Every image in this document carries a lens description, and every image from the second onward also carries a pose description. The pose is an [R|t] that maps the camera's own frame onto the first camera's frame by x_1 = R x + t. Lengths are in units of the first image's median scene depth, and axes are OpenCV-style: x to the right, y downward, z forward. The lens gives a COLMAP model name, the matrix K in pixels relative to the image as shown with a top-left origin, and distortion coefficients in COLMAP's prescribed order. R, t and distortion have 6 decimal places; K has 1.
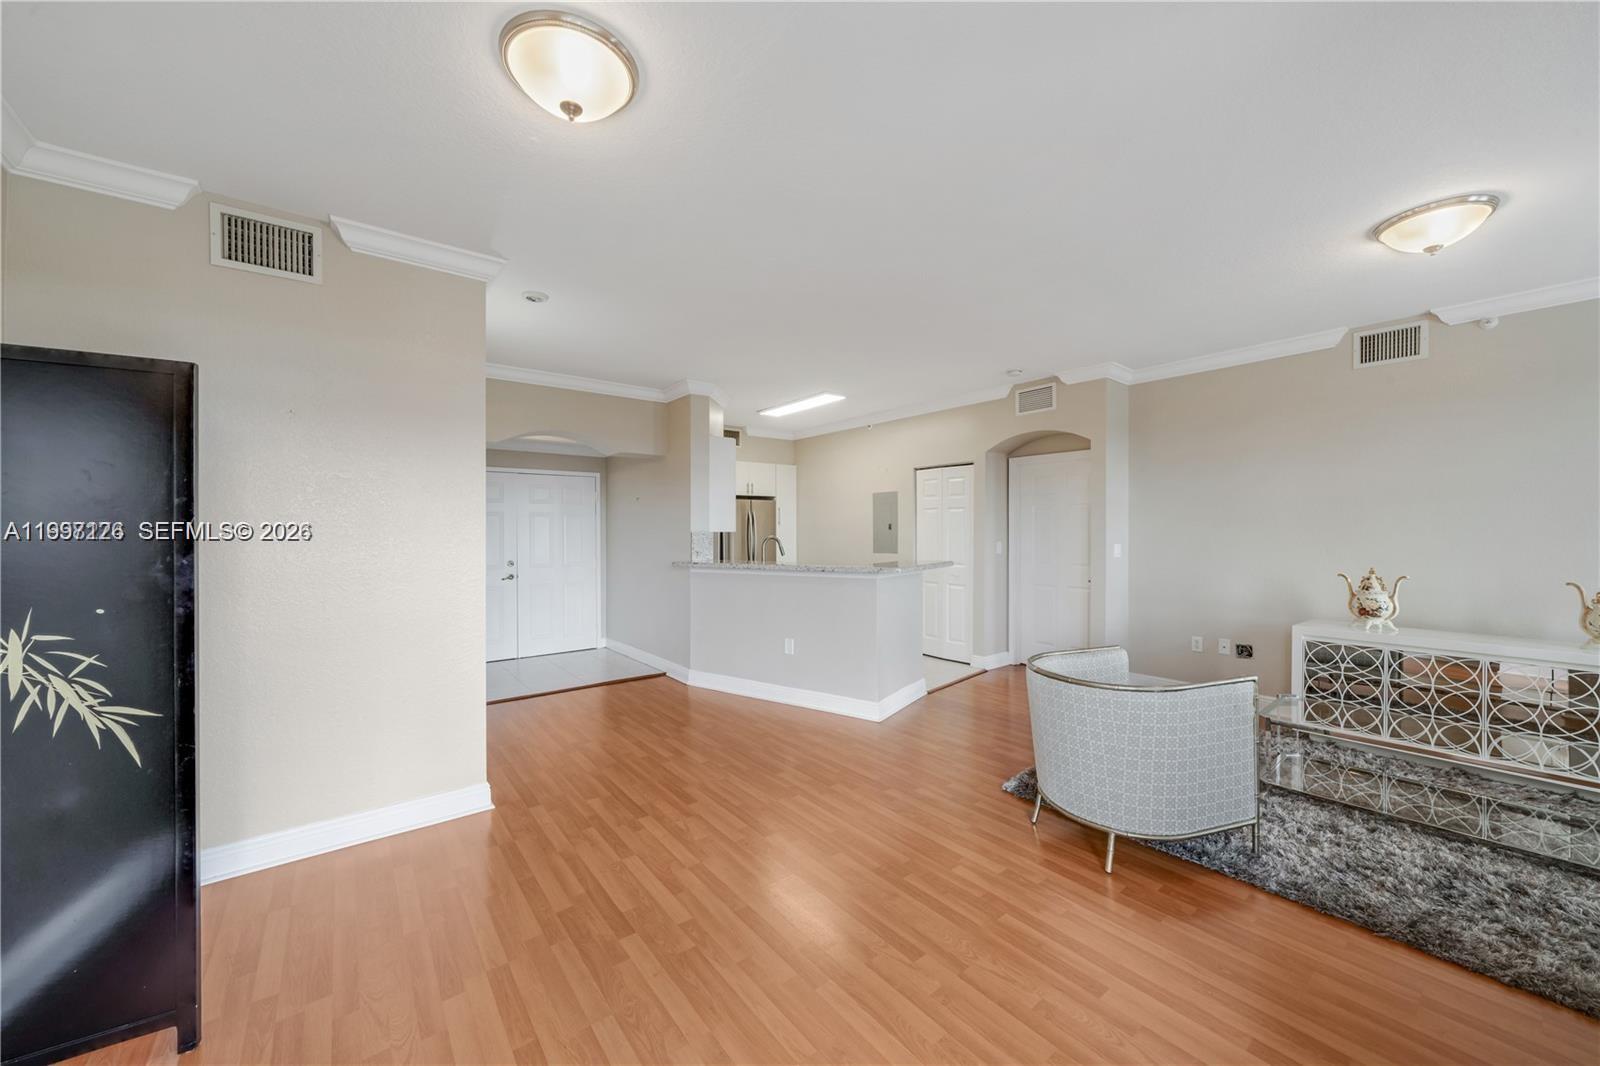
lens RADIAL K [[594.1, 0, 801.7], [0, 594.1, 527.5], [0, 0, 1]] dist [-0.003373, 0.000258]
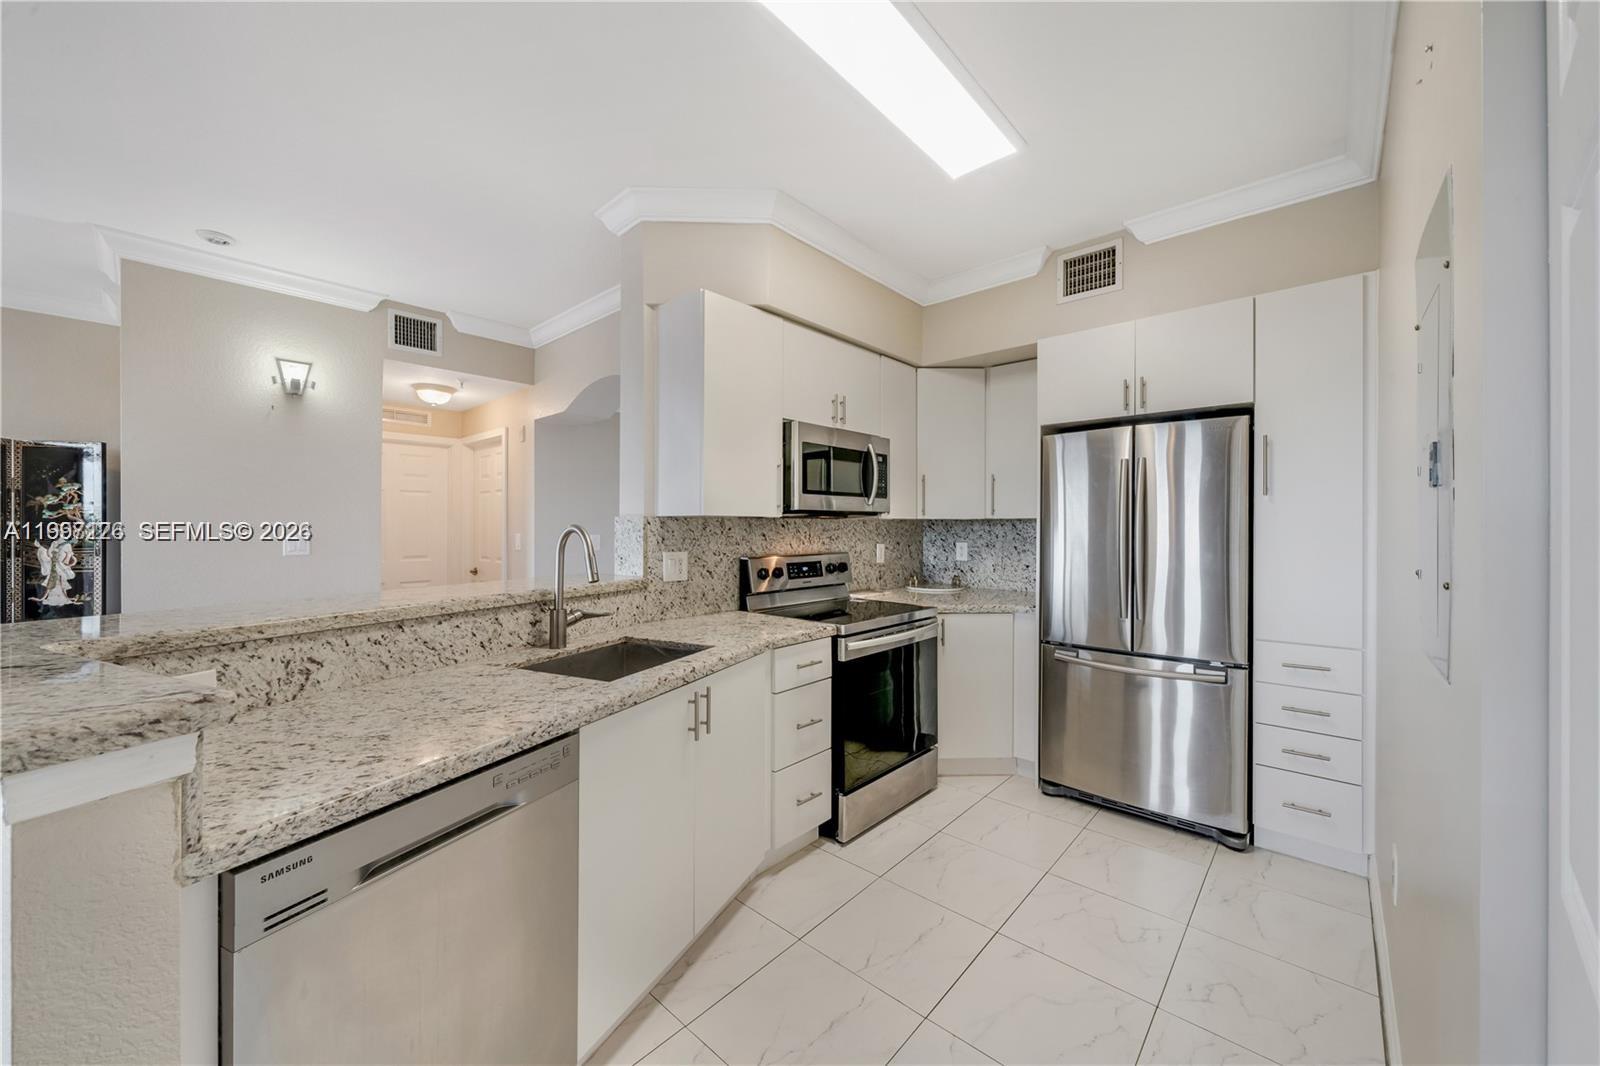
lens RADIAL K [[594.1, 0, 797.6], [0, 594.1, 520.4], [0, 0, 1]] dist [-0.003373, 0.000258]
pose [[0.152958, -0.006054, -0.988214, 0.302401], [0.002190, 0.999981, -0.005787, 0.013259], [0.988230, -0.001279, 0.152969, 0.996965]]
